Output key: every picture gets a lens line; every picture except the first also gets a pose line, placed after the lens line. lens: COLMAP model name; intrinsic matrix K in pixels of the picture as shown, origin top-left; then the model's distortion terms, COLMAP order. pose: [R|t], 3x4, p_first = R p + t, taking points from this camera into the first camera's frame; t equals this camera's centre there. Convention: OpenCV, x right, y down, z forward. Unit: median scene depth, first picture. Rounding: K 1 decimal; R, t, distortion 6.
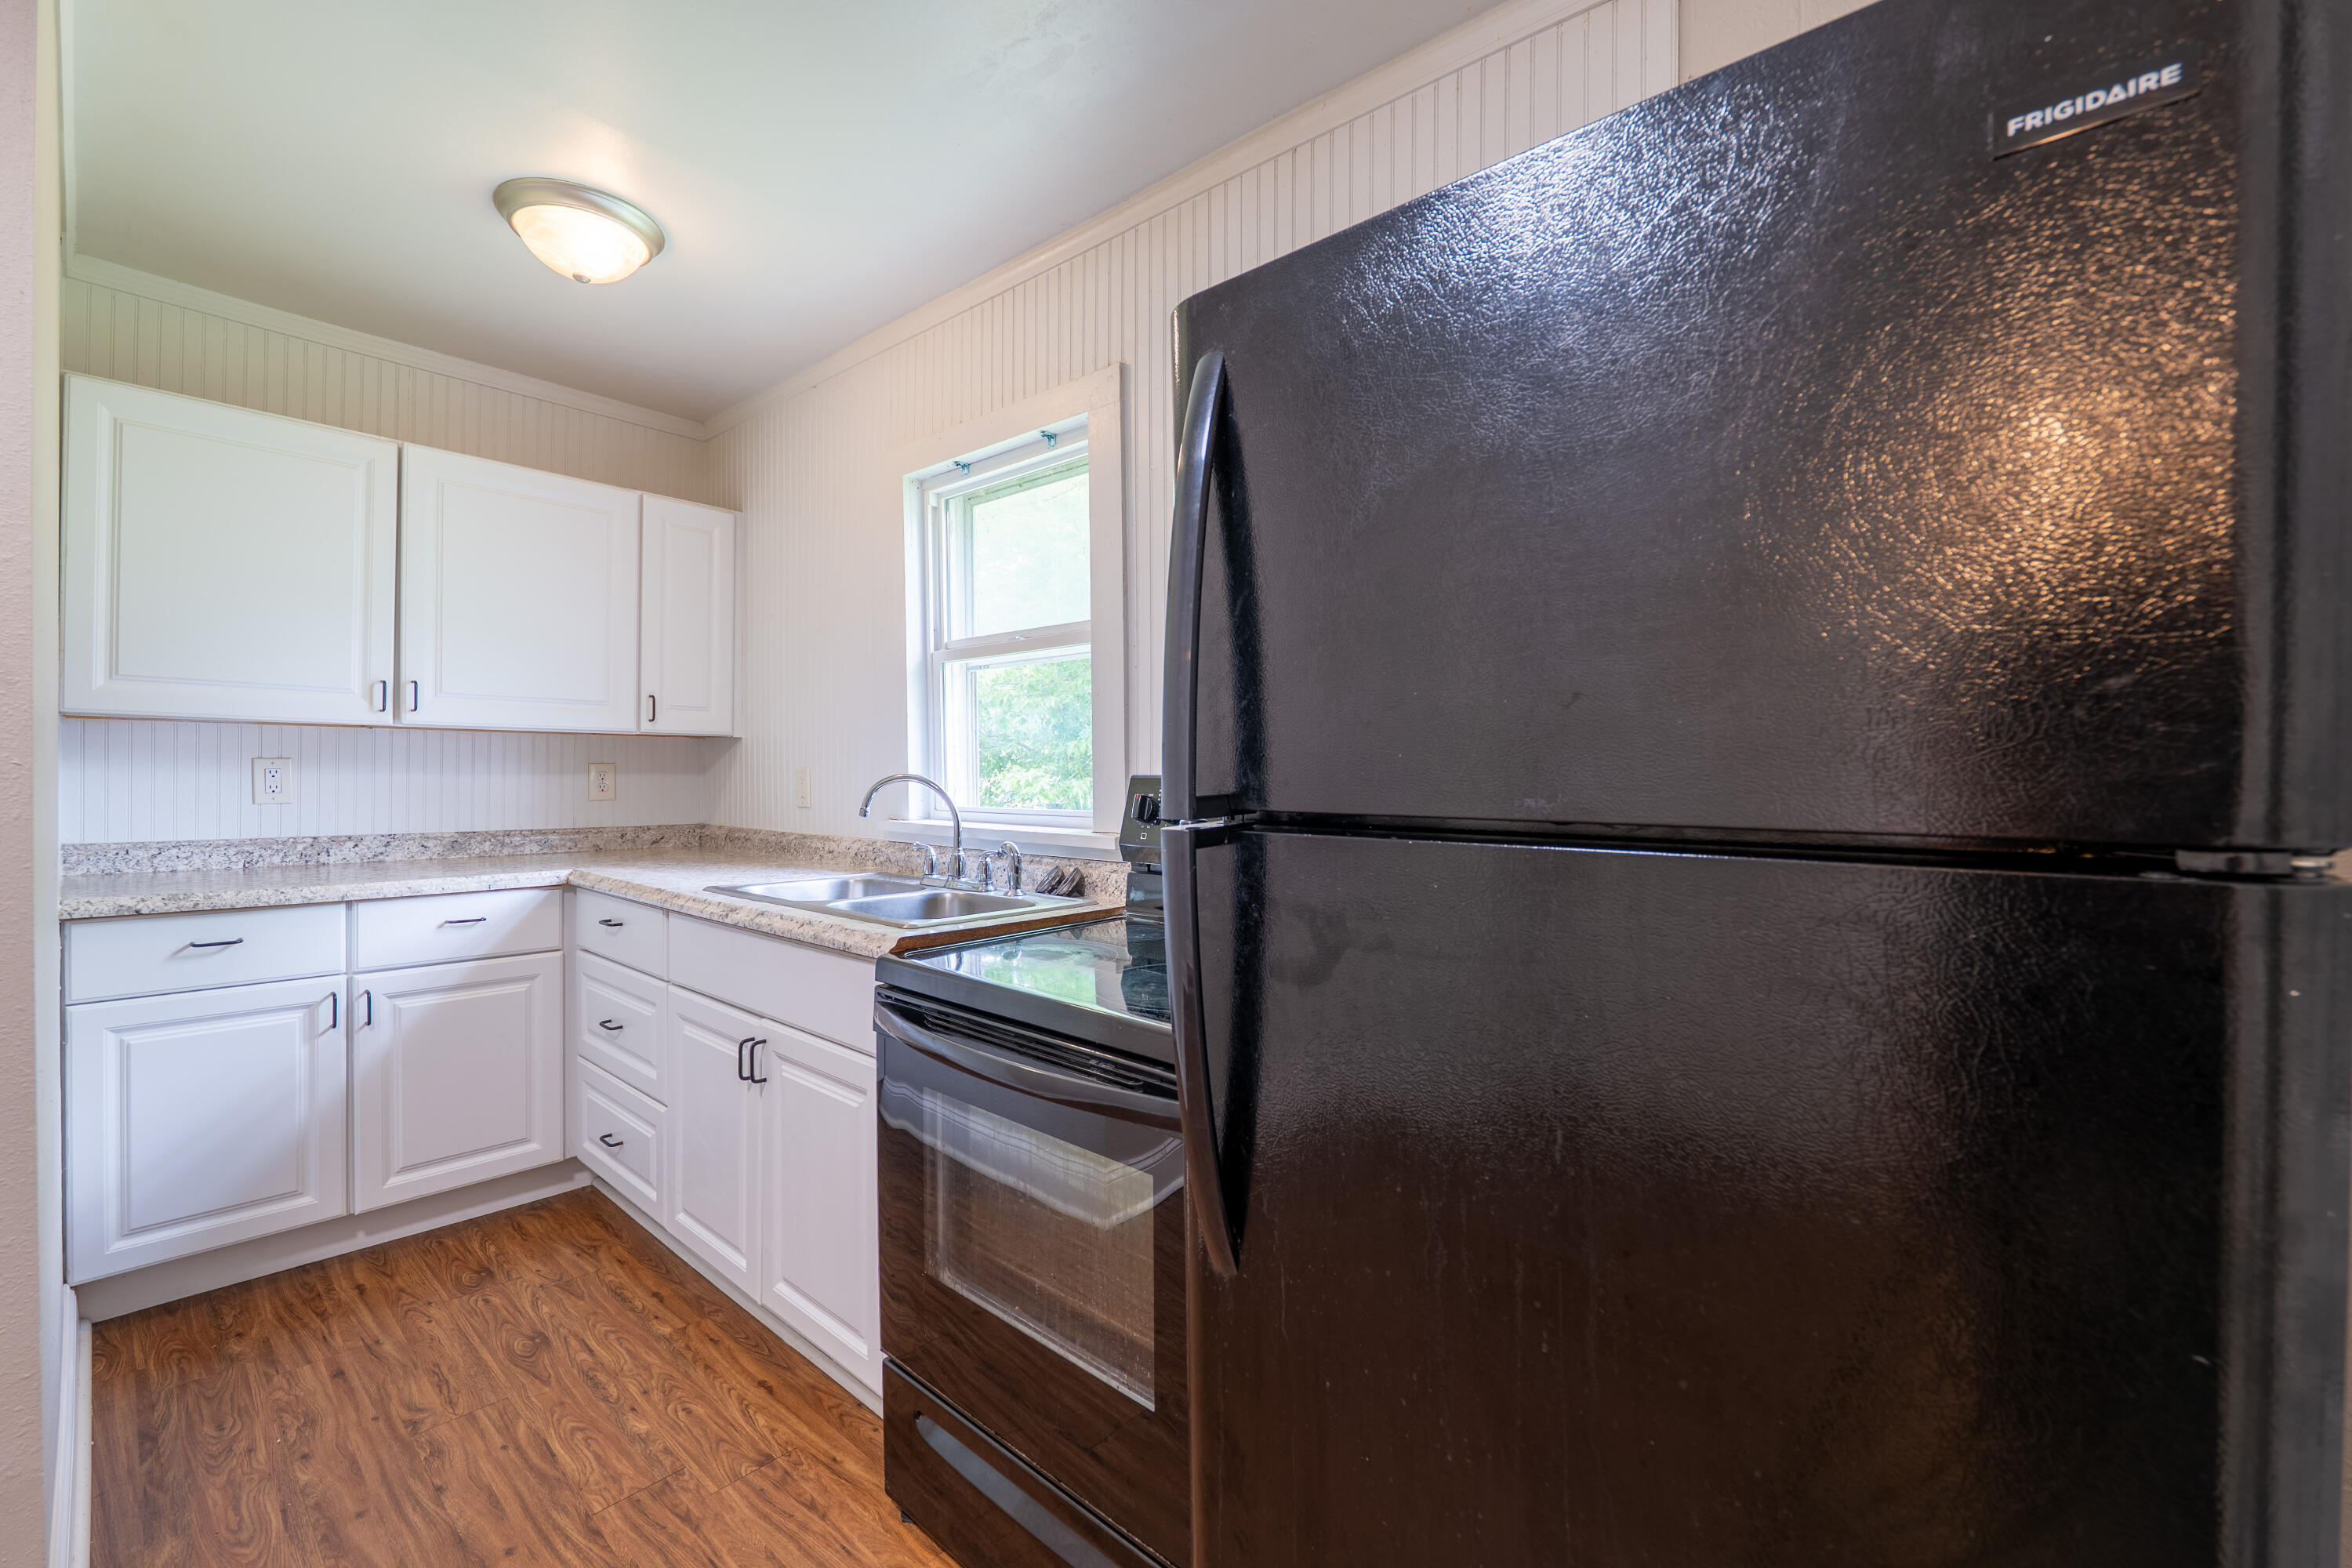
lens RADIAL K [[947.2, 0, 1176.0], [0, 947.2, 784.0], [0, 0, 1]] dist [-0.012952, -0.000078]
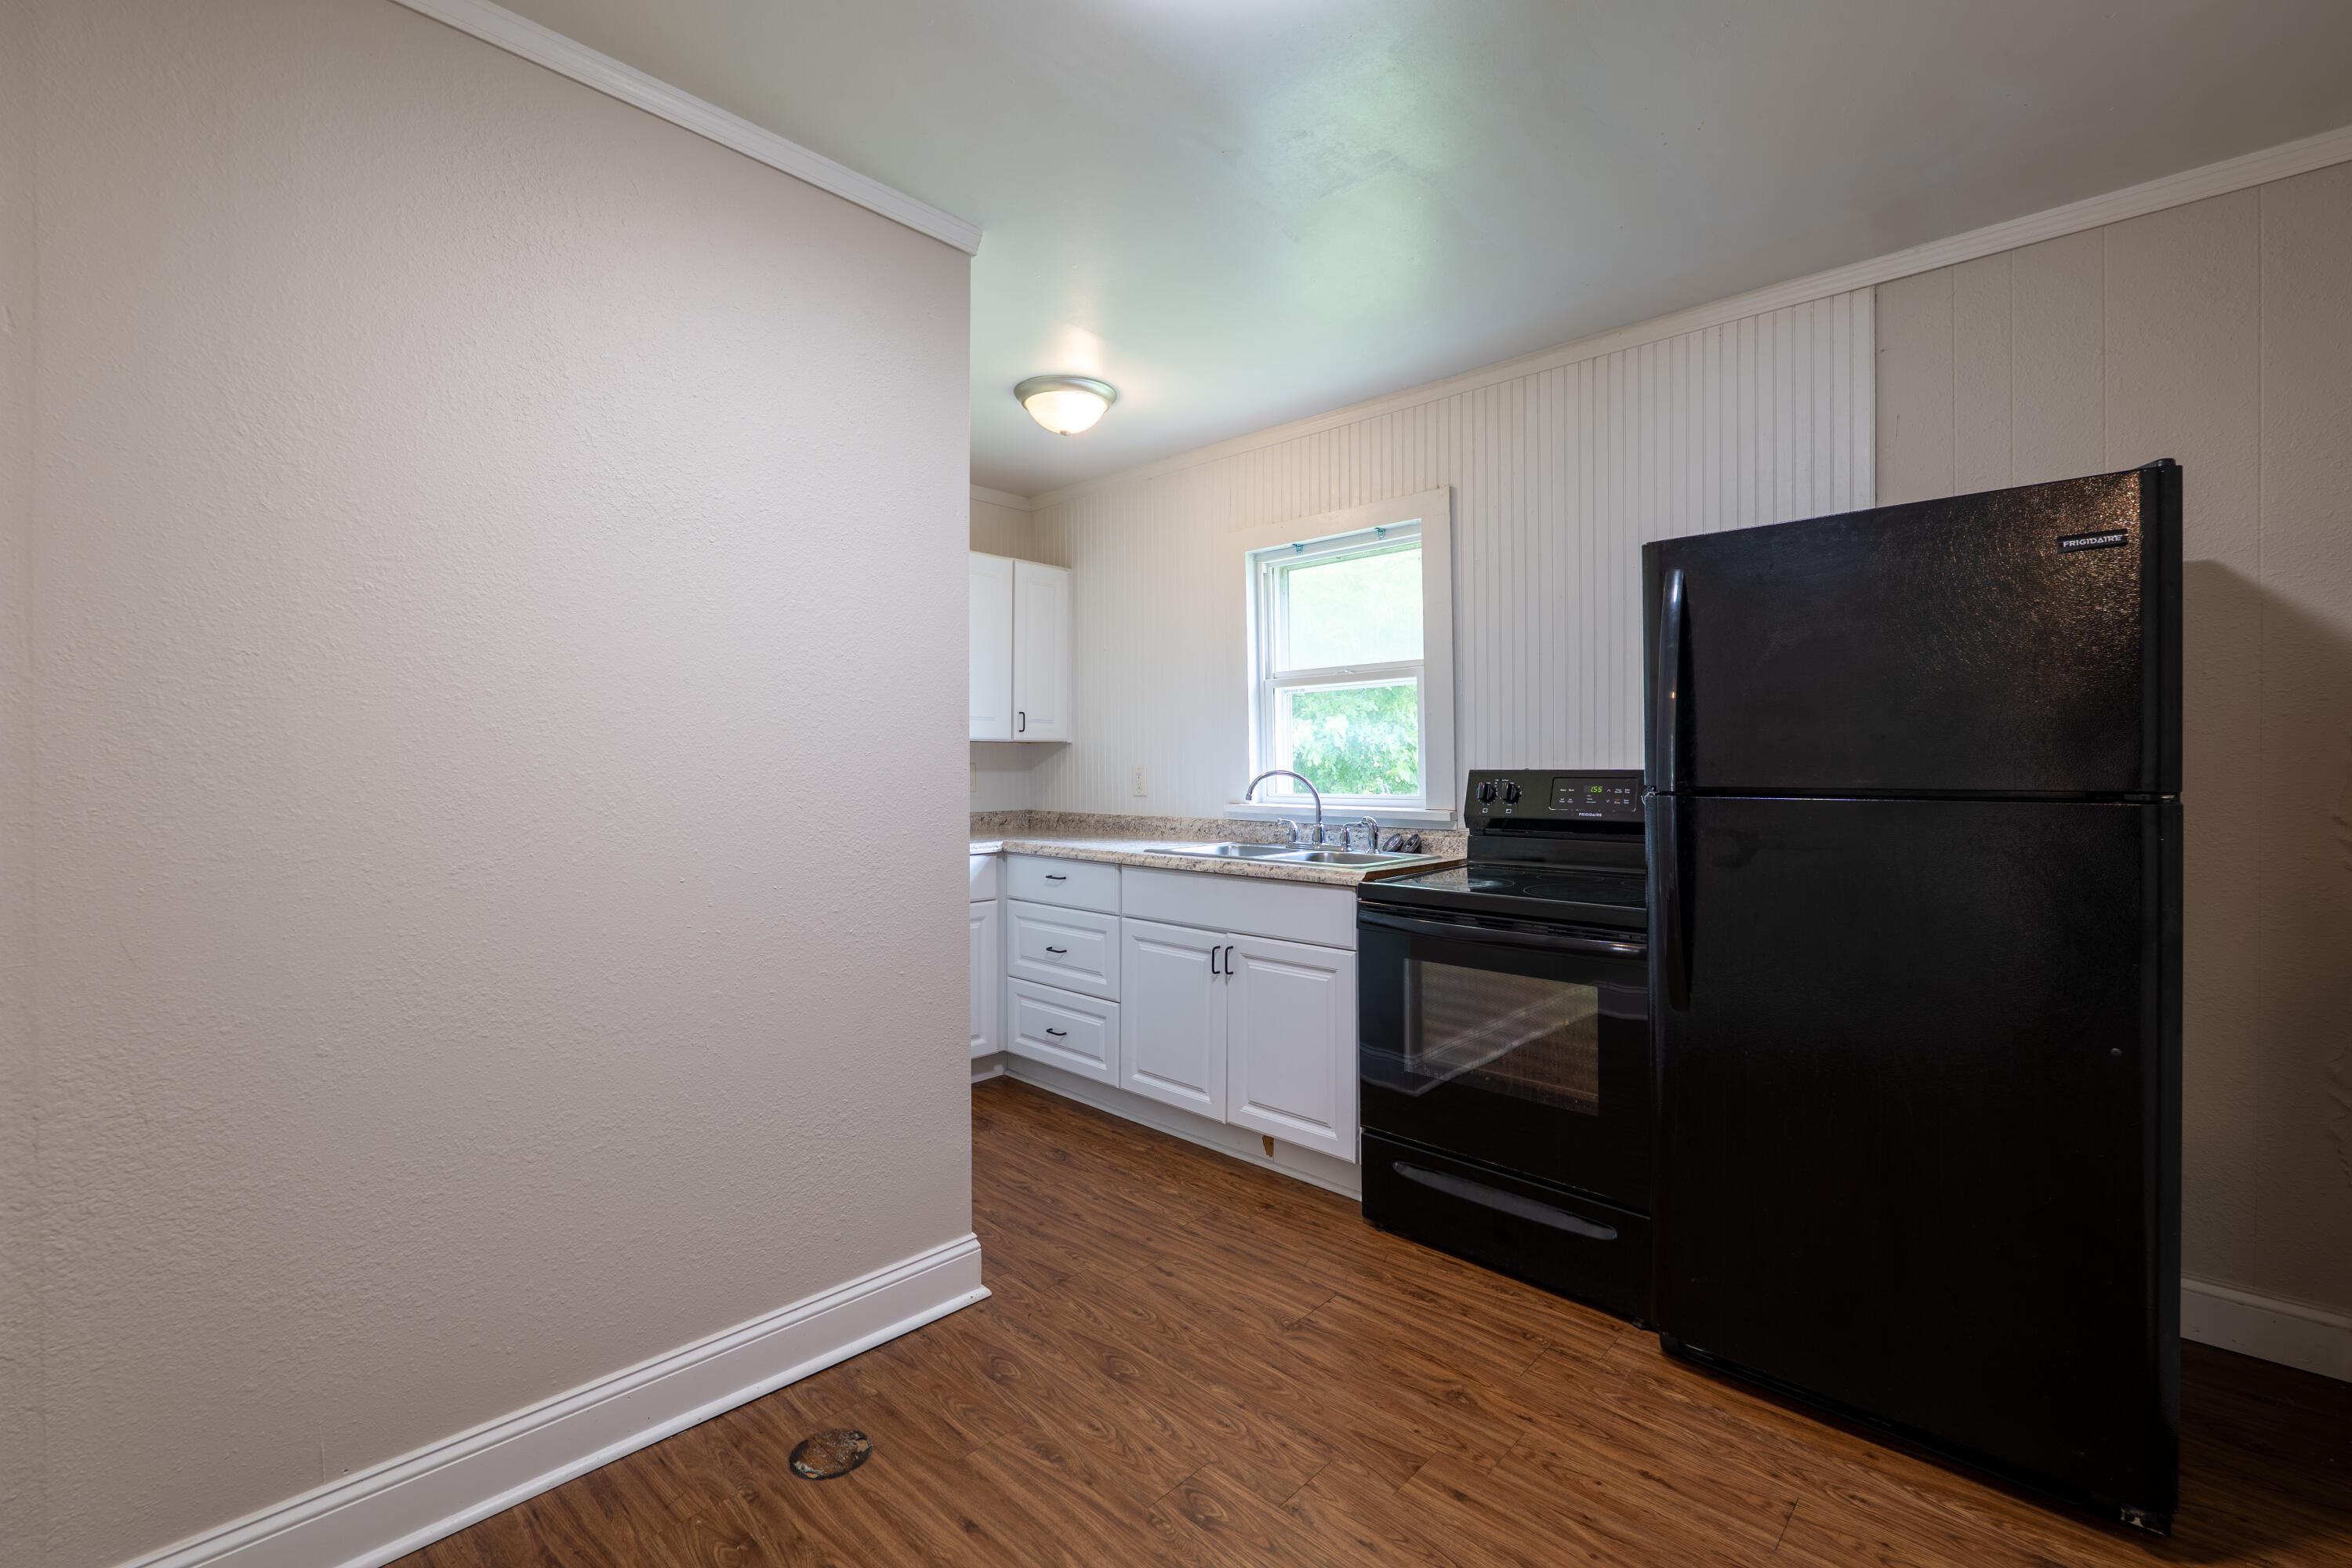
lens RADIAL K [[954.6, 0, 1171.0], [0, 954.6, 773.3], [0, 0, 1]] dist [-0.009220, 0.000029]
pose [[0.997639, -0.008334, -0.068174, -0.331768], [0.008060, 0.999958, -0.004288, -0.001103], [0.068207, 0.003728, 0.997664, -0.420009]]
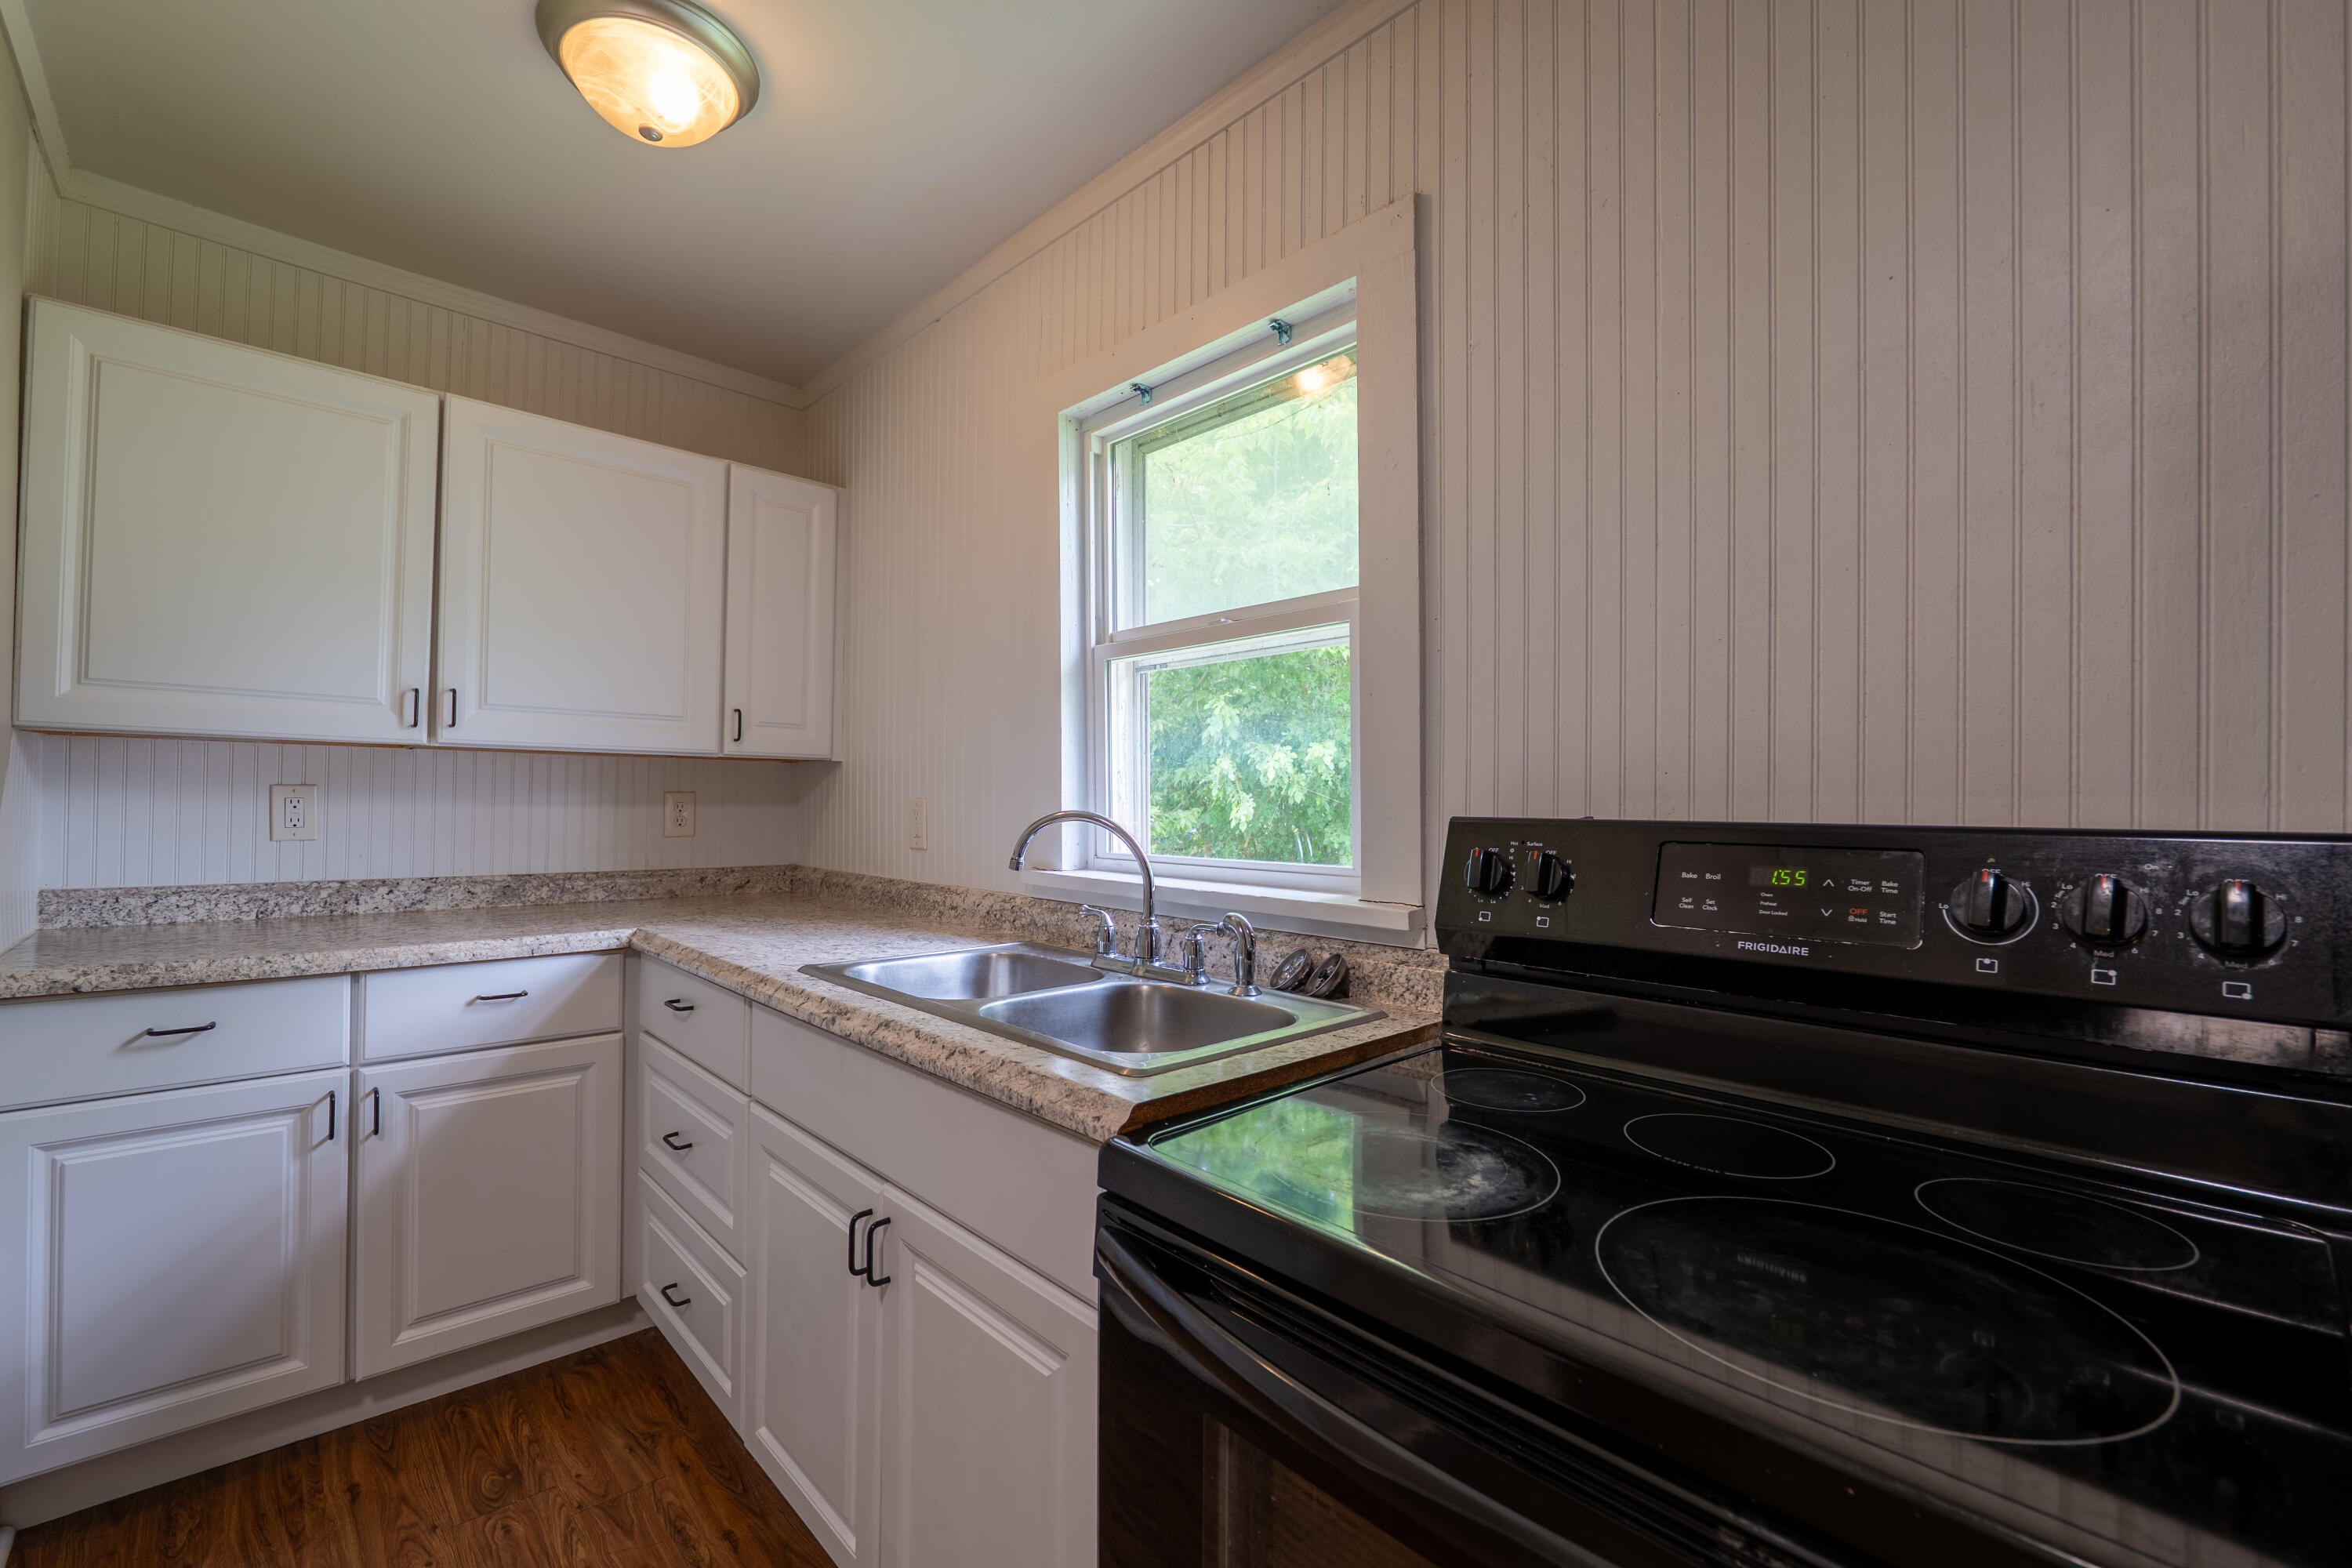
lens RADIAL K [[969.6, 0, 1158.7], [0, 969.6, 794.5], [0, 0, 1]] dist [-0.014113, 0.000034]
pose [[0.994888, 0.003973, -0.100911, -0.142150], [-0.005907, 0.999804, -0.018872, -0.008746], [0.100816, 0.019371, 0.994716, 0.269829]]
